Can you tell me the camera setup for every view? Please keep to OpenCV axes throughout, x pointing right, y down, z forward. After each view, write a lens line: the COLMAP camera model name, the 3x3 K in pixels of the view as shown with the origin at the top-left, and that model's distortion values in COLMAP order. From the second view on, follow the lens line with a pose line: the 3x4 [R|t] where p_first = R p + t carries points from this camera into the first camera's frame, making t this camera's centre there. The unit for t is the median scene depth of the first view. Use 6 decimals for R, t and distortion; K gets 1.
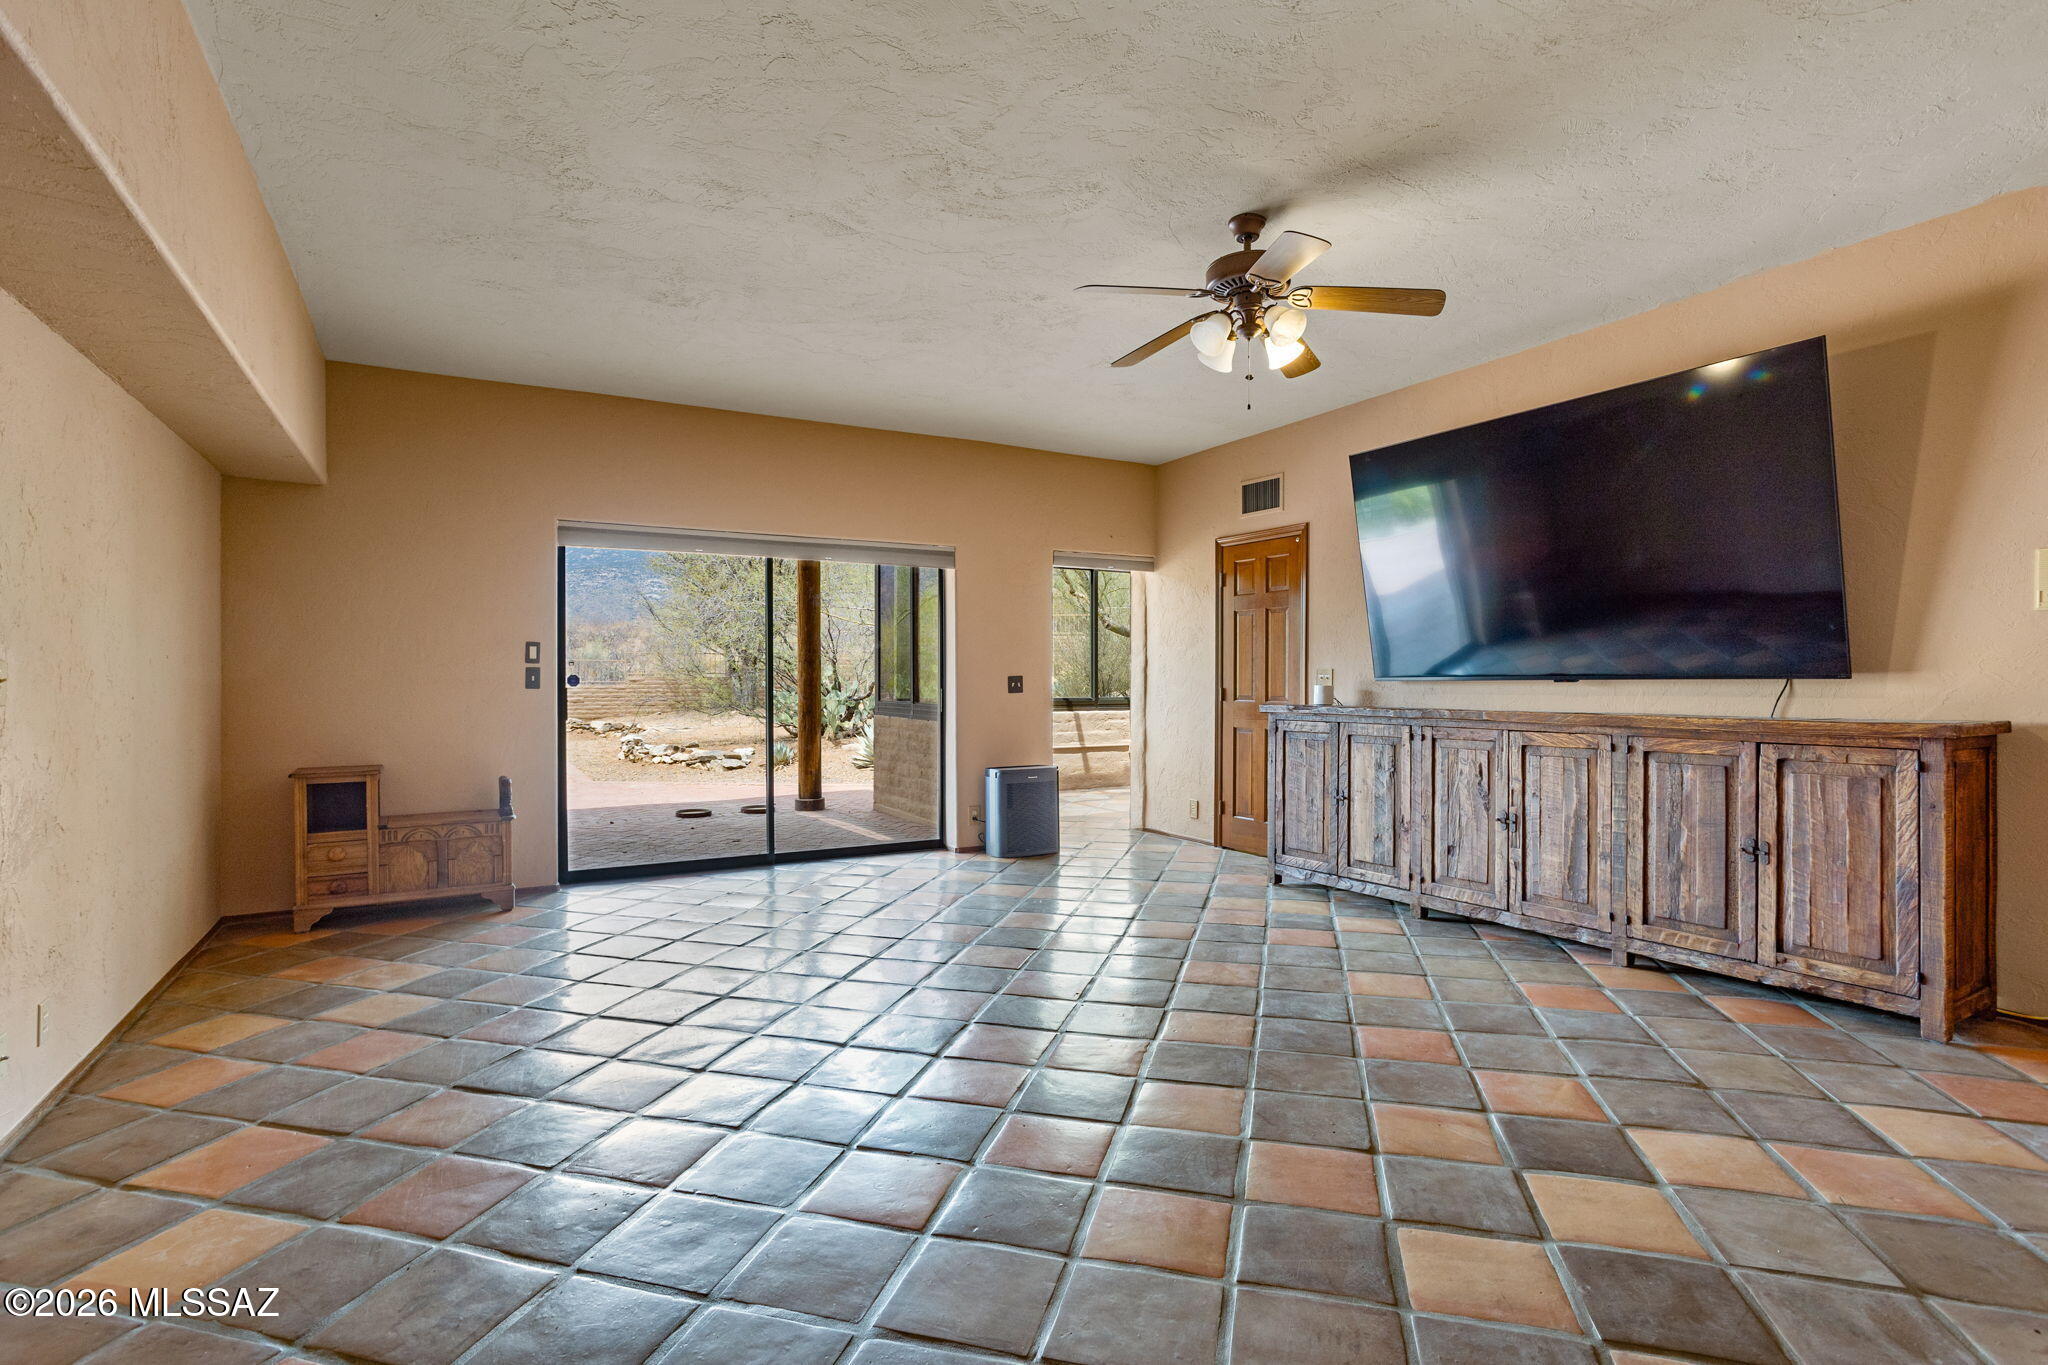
lens RADIAL K [[990.5, 0, 1013.0], [0, 990.5, 683.7], [0, 0, 1]] dist [-0.017747, 0.003134]
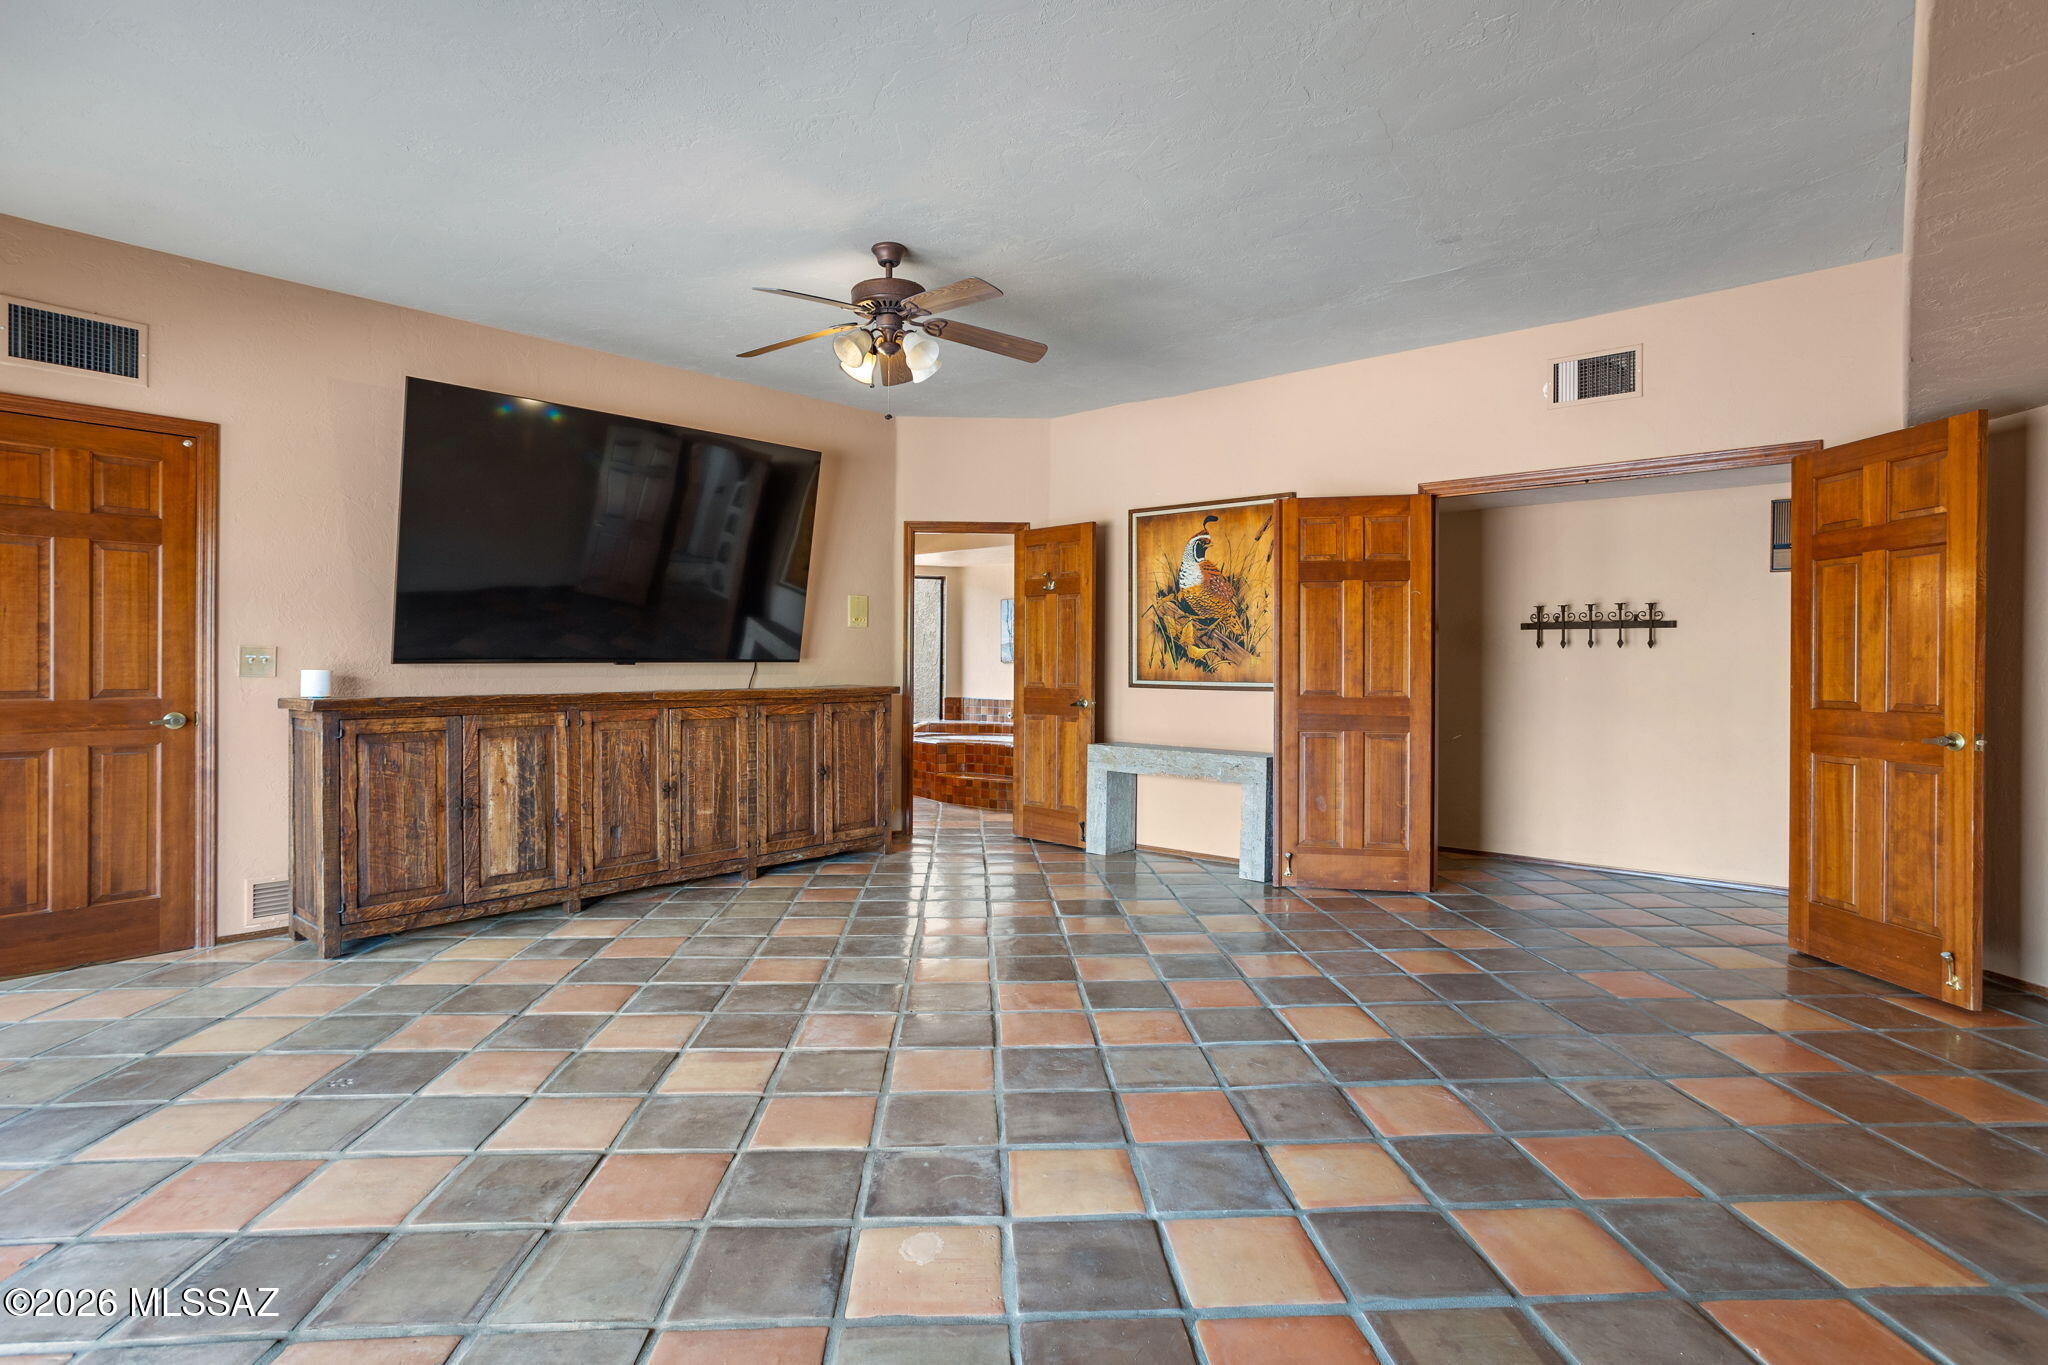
lens RADIAL K [[990.5, 0, 1005.2], [0, 990.5, 663.8], [0, 0, 1]] dist [-0.017747, 0.003134]
pose [[-0.304883, -0.000674, 0.952390, -0.568223], [-0.000648, 1.000000, 0.000500, -0.003021], [-0.952390, -0.000464, -0.304883, 0.818094]]
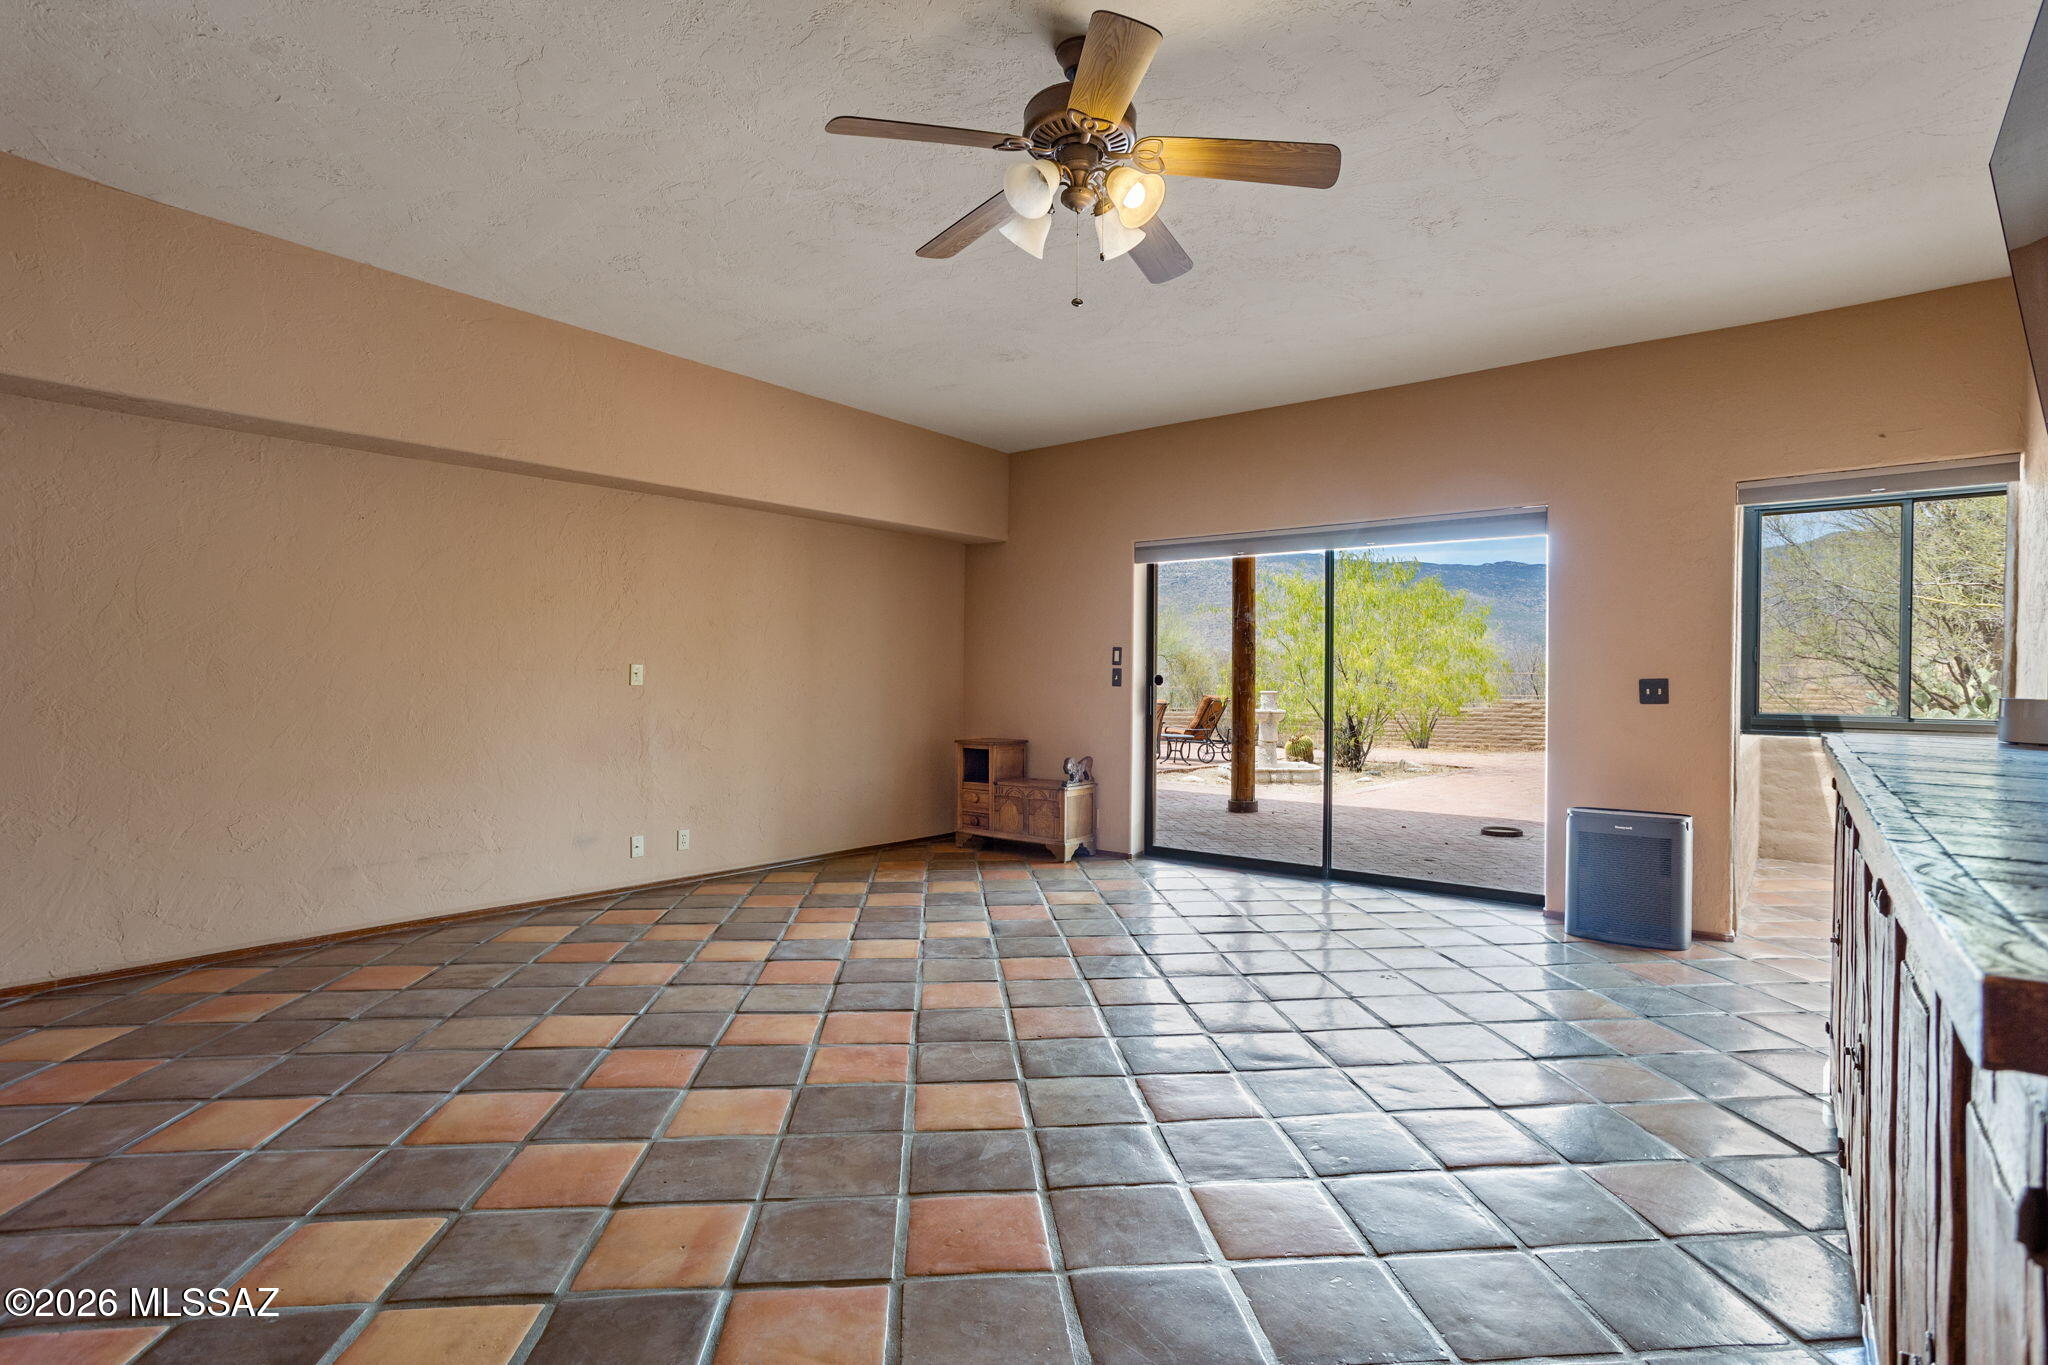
lens RADIAL K [[990.5, 0, 1040.3], [0, 990.5, 689.7], [0, 0, 1]] dist [-0.017747, 0.003134]
pose [[0.370582, 0.014129, -0.928692, 0.617928], [-0.013094, 0.999864, 0.009987, -0.002190], [0.928707, 0.008459, 0.370717, 0.478600]]
